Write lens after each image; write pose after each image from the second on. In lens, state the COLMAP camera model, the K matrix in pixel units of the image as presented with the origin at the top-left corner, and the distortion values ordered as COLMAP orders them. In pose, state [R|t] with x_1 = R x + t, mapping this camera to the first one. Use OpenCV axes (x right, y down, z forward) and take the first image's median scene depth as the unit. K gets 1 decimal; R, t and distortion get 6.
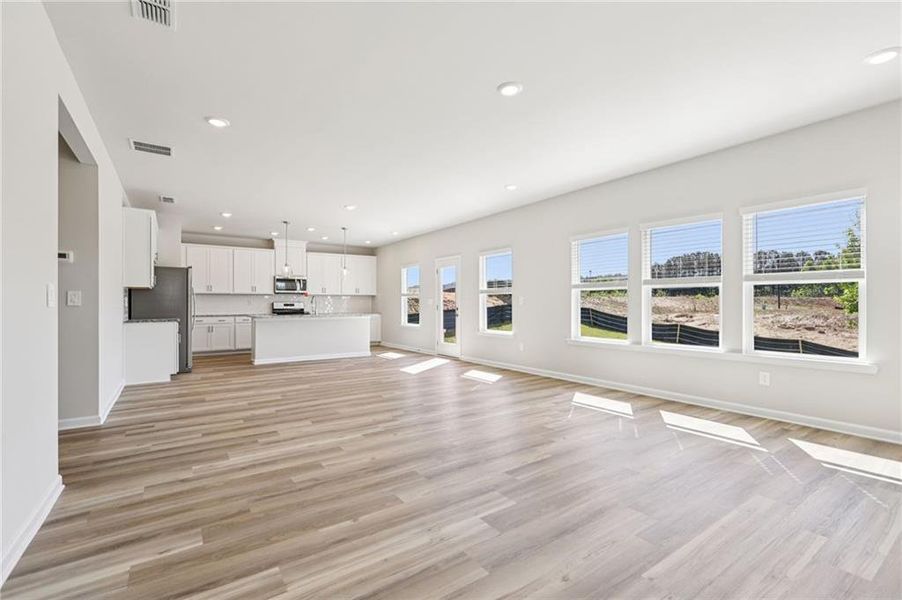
lens RADIAL K [[402.3, 0, 453.3], [0, 402.3, 296.1], [0, 0, 1]] dist [0.001616, 0.000306]
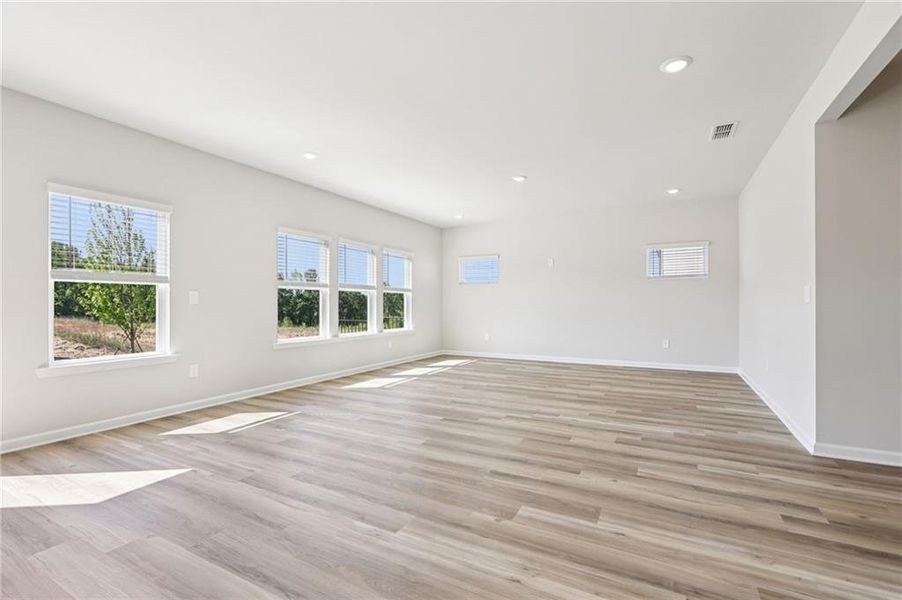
lens RADIAL K [[402.3, 0, 453.2], [0, 402.3, 302.1], [0, 0, 1]] dist [0.001616, 0.000306]
pose [[-0.449242, 0.006384, 0.893387, -0.536947], [-0.014674, 0.999787, -0.014523, 0.020046], [-0.893290, -0.019634, -0.449053, 0.858996]]
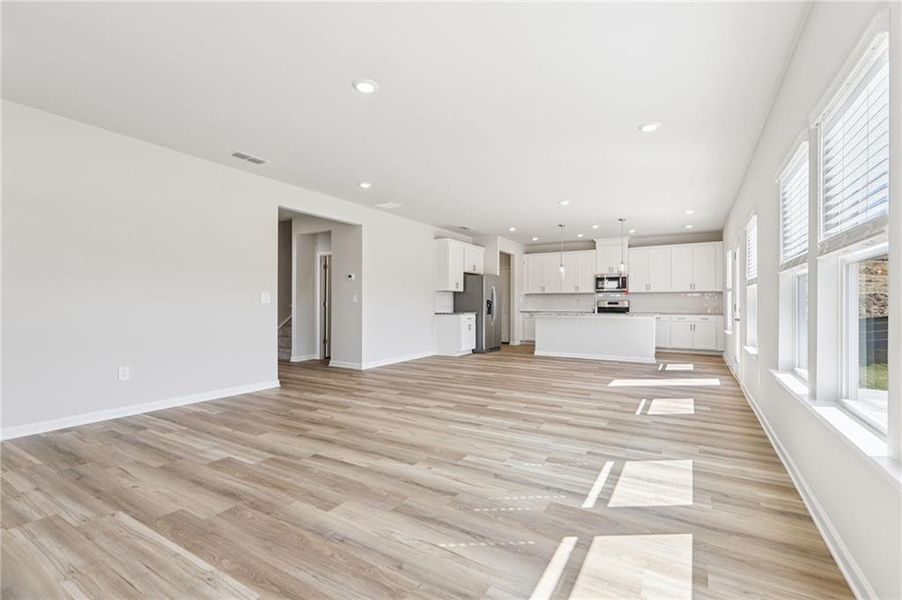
lens RADIAL K [[402.3, 0, 453.6], [0, 402.3, 298.0], [0, 0, 1]] dist [0.001616, 0.000306]
pose [[0.412628, -0.007993, -0.910865, 0.482649], [0.015885, 0.999873, -0.001578, 0.006280], [0.910761, -0.013818, 0.412702, 0.333864]]
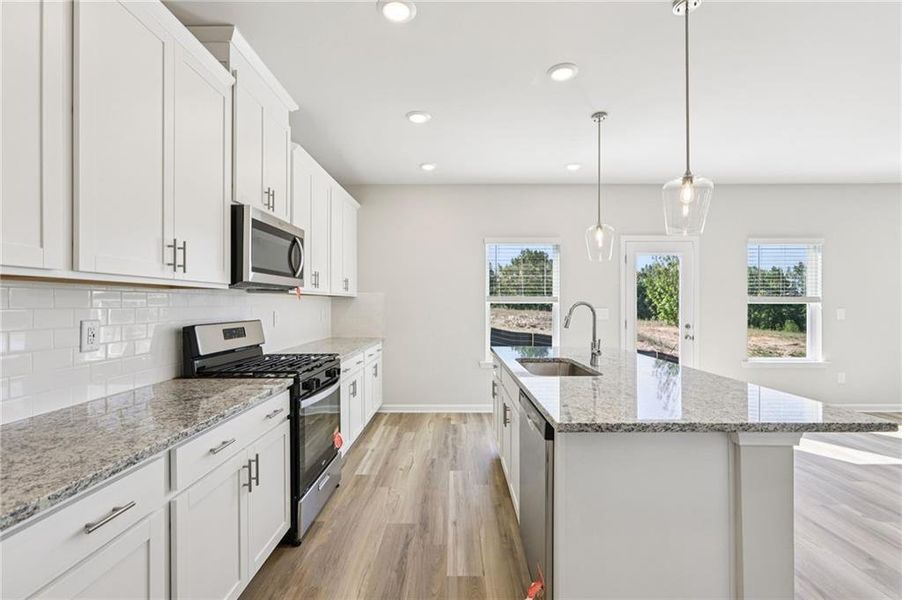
lens RADIAL K [[402.3, 0, 455.7], [0, 402.3, 302.4], [0, 0, 1]] dist [0.001616, 0.000306]
pose [[0.573552, 0.006301, 0.819145, -0.771174], [-0.017587, 0.999835, 0.004623, -0.001220], [-0.818980, -0.017058, 0.573568, 1.076841]]
